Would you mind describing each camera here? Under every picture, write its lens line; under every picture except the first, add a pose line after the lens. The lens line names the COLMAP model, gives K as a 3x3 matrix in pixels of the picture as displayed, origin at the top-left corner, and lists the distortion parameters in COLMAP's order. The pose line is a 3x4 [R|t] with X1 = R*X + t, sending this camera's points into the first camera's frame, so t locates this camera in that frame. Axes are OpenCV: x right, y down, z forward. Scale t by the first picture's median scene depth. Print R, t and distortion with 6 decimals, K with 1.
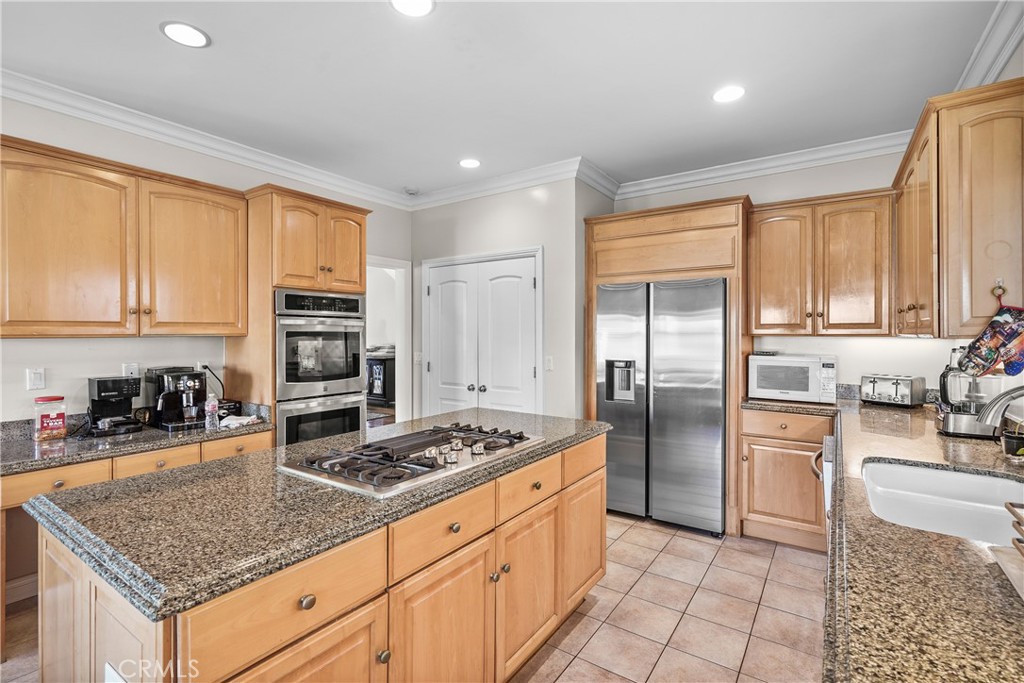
lens RADIAL K [[470.4, 0, 511.0], [0, 470.4, 337.5], [0, 0, 1]] dist [-0.005019, 0.001321]
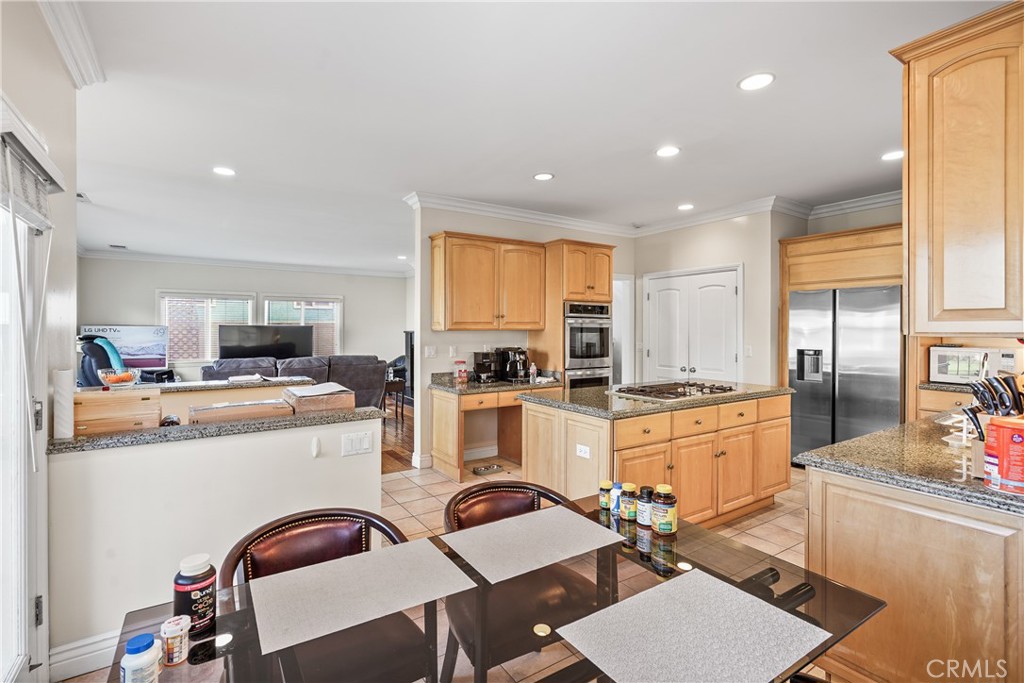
lens RADIAL K [[470.4, 0, 511.6], [0, 470.4, 330.7], [0, 0, 1]] dist [-0.005019, 0.001321]
pose [[0.927478, 0.003315, -0.373864, -0.052345], [-0.004692, 0.999985, -0.002773, 0.004616], [0.373849, 0.004326, 0.927479, -0.584024]]
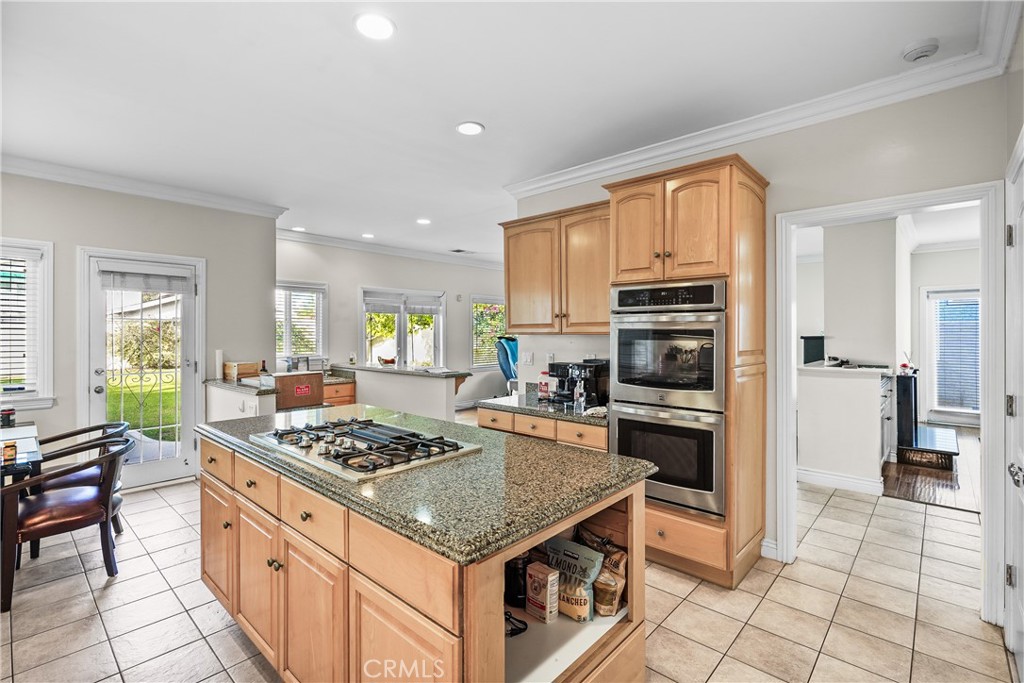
lens RADIAL K [[470.4, 0, 503.2], [0, 470.4, 329.2], [0, 0, 1]] dist [-0.005019, 0.001321]
pose [[-0.124718, -0.004000, -0.992184, 0.500797], [-0.005035, 0.999982, -0.003399, -0.008988], [0.992179, 0.004571, -0.124736, 0.858685]]
